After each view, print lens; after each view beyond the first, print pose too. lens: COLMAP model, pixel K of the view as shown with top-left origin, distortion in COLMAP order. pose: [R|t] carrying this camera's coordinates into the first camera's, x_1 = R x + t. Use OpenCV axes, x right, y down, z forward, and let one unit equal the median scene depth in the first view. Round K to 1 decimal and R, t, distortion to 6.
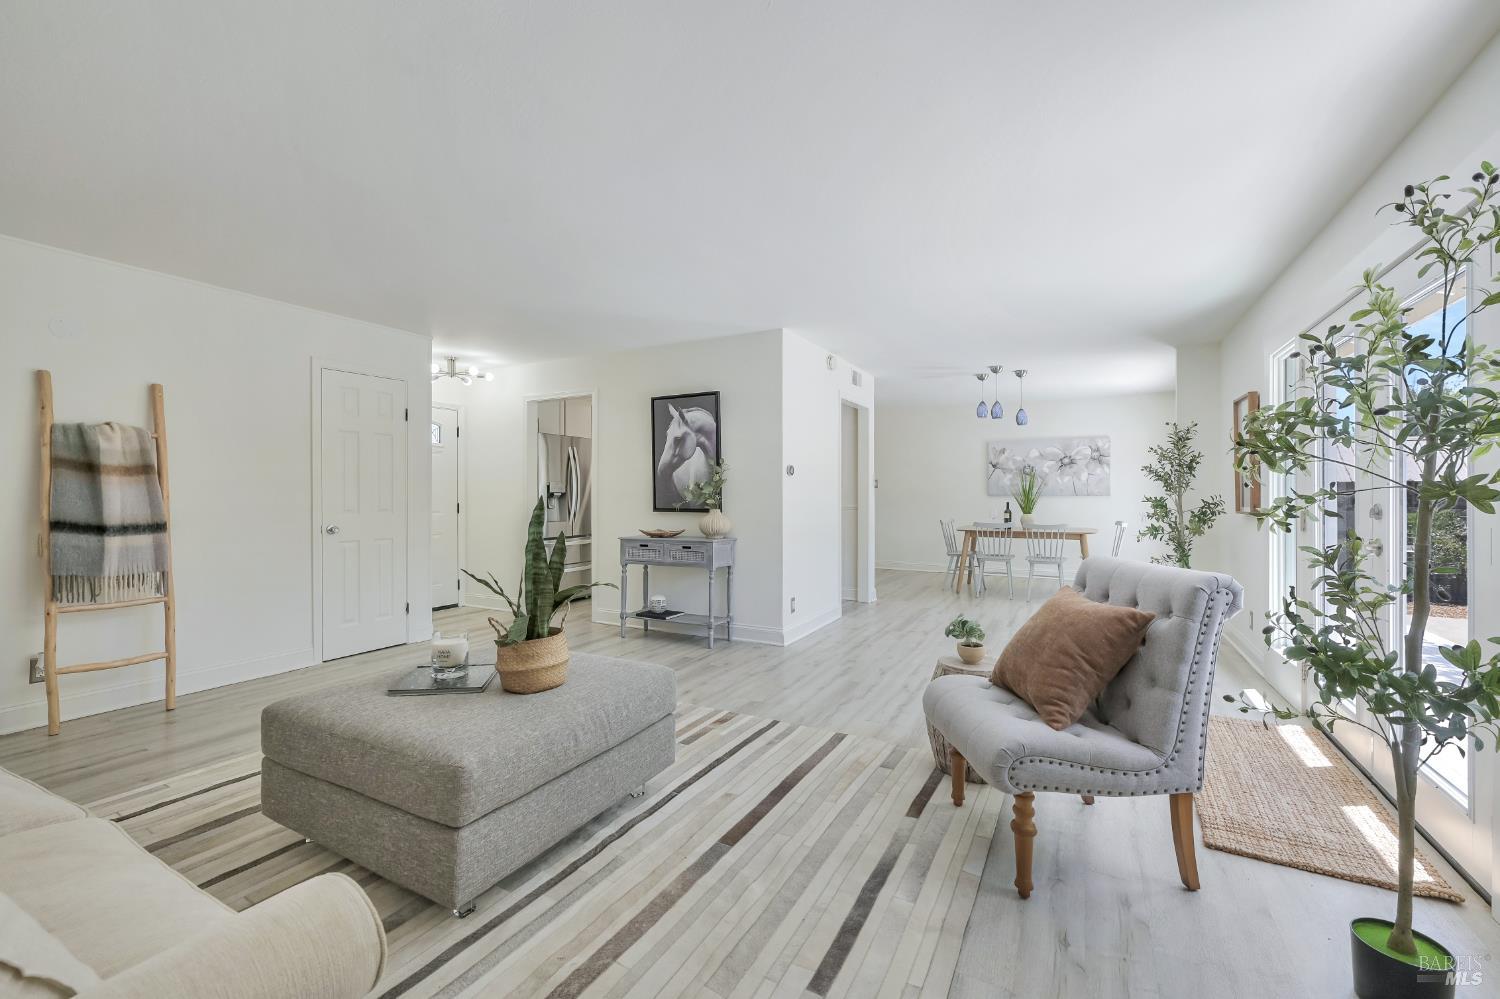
lens RADIAL K [[631.9, 0, 746.3], [0, 631.9, 488.6], [0, 0, 1]] dist [0.000005, -0.000231]
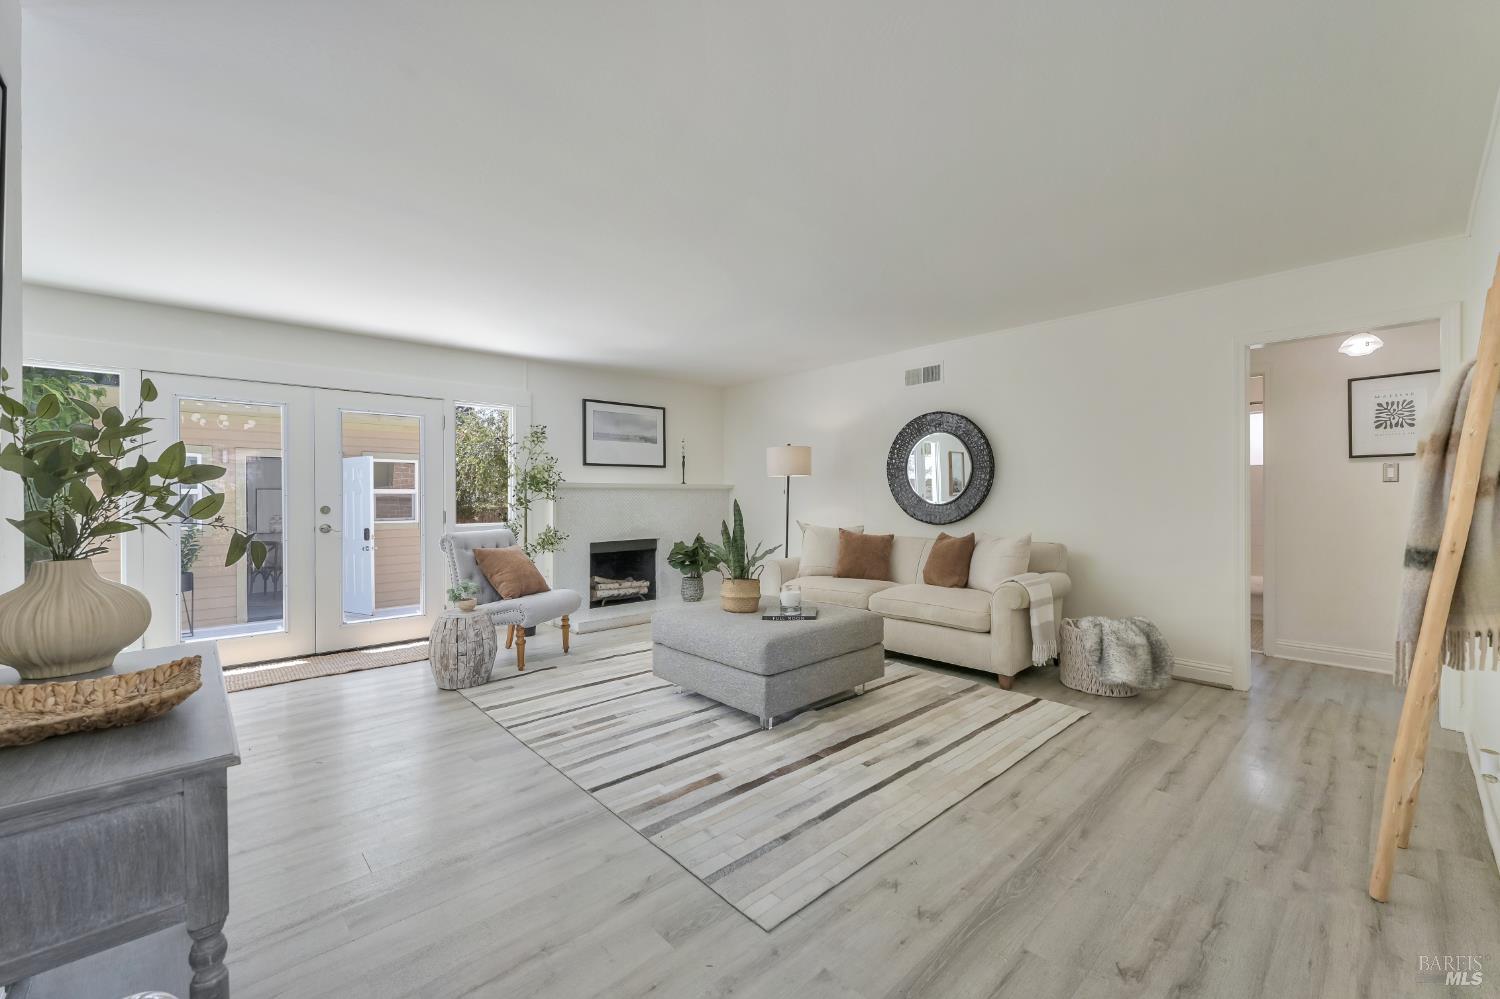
lens RADIAL K [[596.8, 0, 743.1], [0, 596.8, 495.2], [0, 0, 1]] dist [0.000658, -0.000688]
pose [[-0.942761, 0.007424, 0.333386, -0.378917], [0.003361, 0.999913, -0.012764, 0.009692], [-0.333452, -0.010913, -0.942704, 1.082966]]
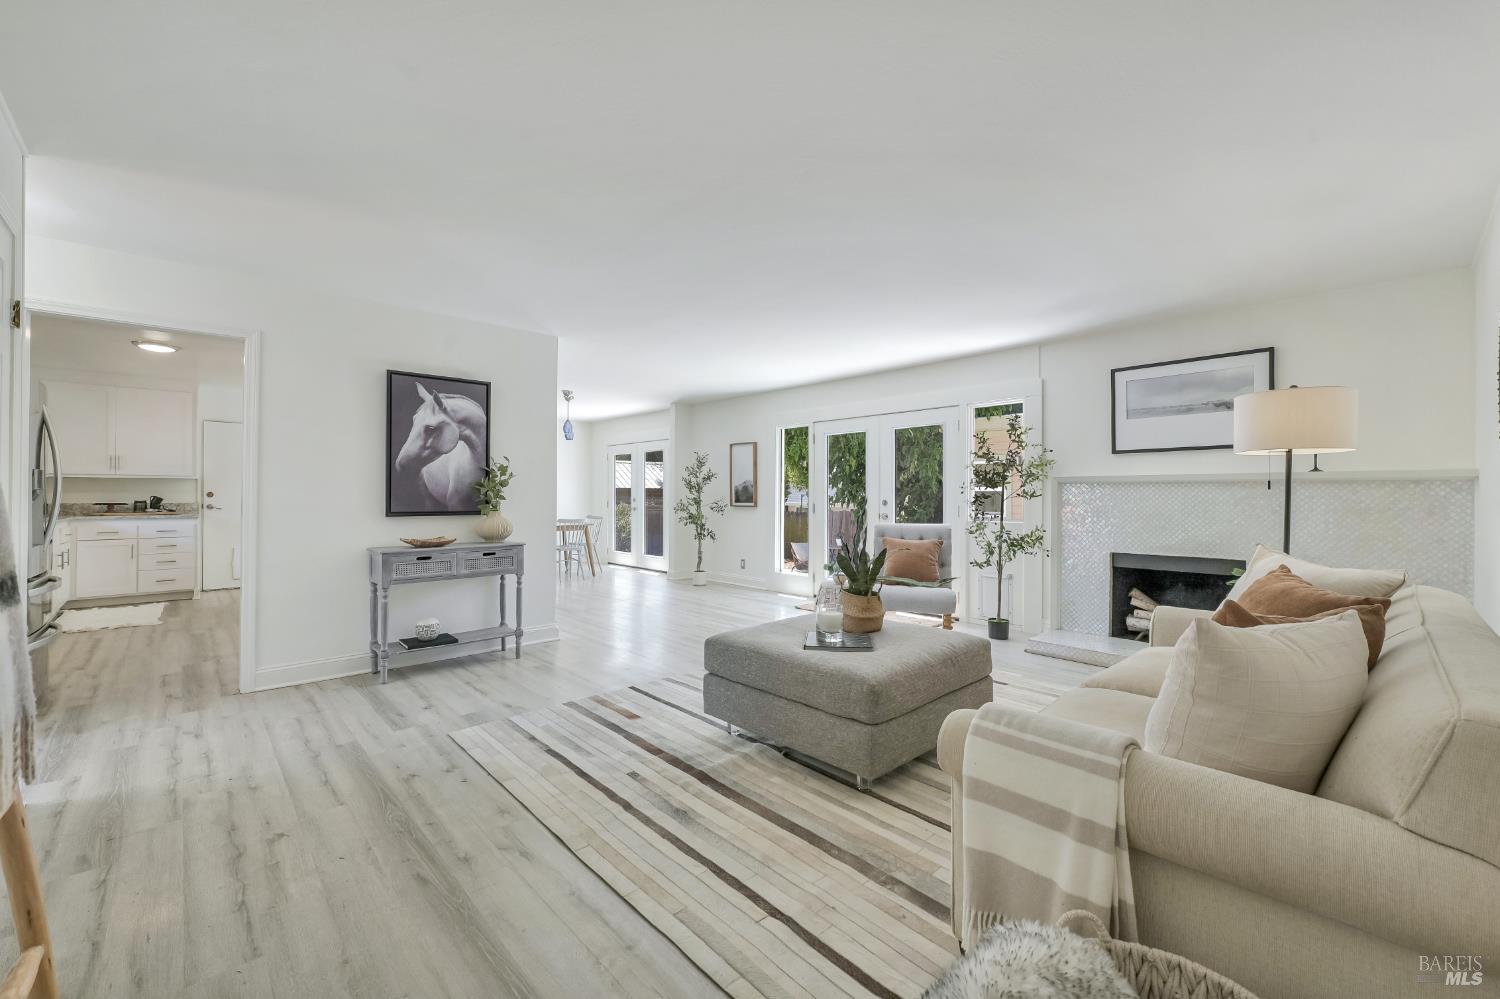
lens RADIAL K [[596.8, 0, 759.4], [0, 596.8, 492.5], [0, 0, 1]] dist [0.000658, -0.000688]
pose [[0.302703, 0.005740, 0.953068, -0.727776], [-0.011225, 0.999934, -0.002457, 0.003705], [-0.953019, -0.009955, 0.302747, 0.348583]]
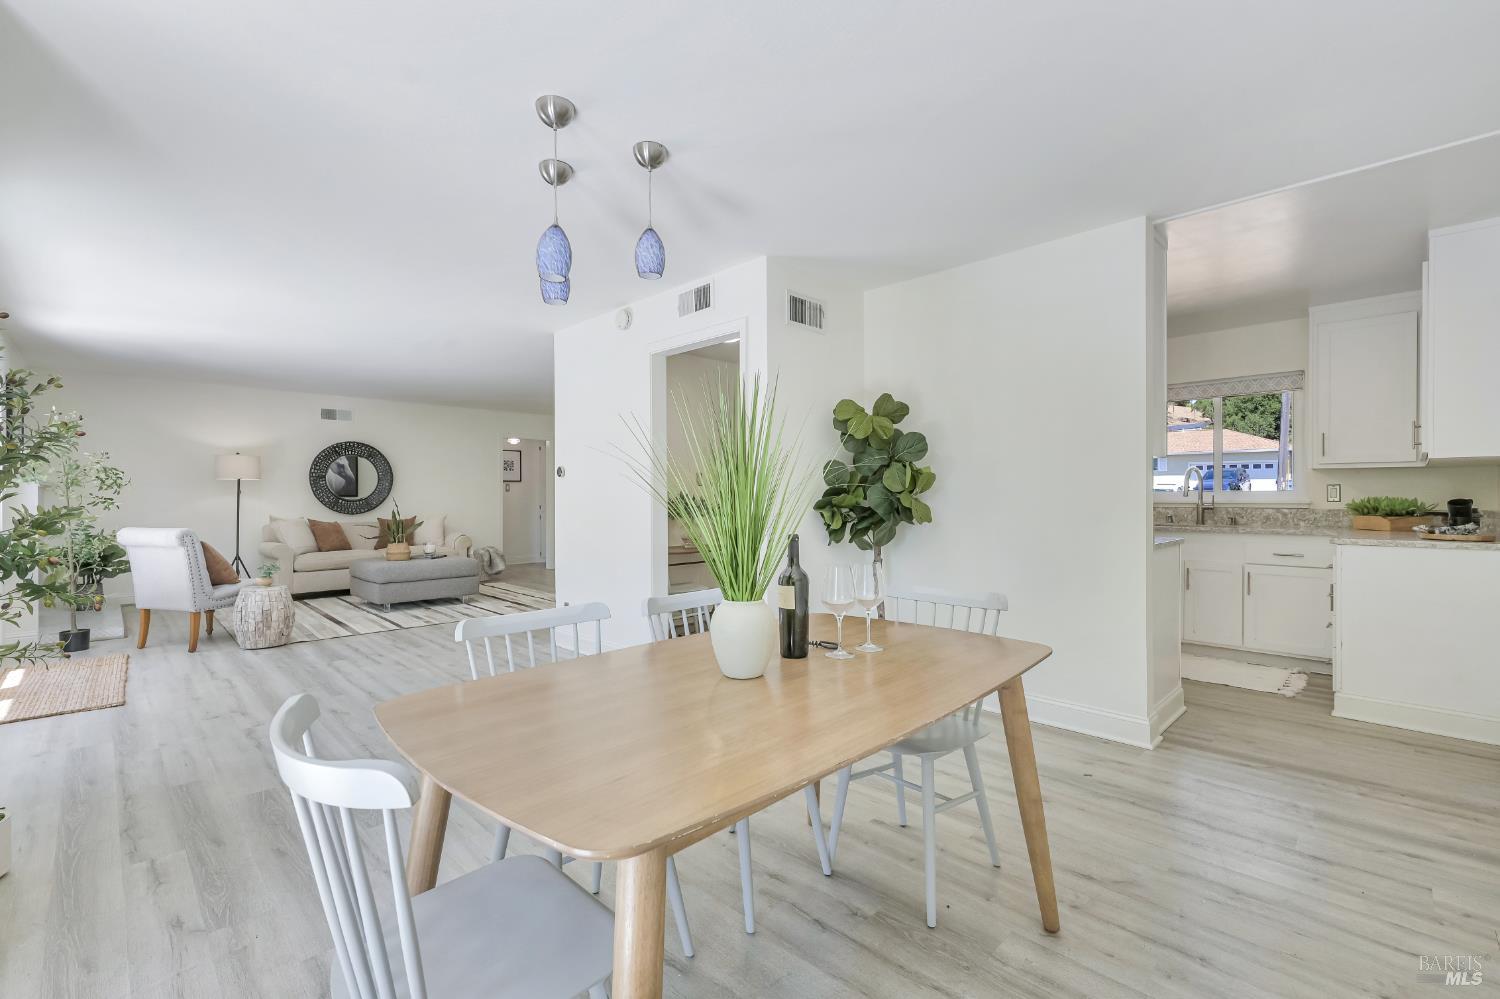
lens RADIAL K [[631.9, 0, 743.8], [0, 631.9, 498.9], [0, 0, 1]] dist [0.000005, -0.000231]
pose [[-0.279958, 0.004100, -0.960004, 0.885062], [0.009942, 0.999950, 0.001371, 0.015766], [0.959961, -0.009161, -0.279984, 1.454176]]
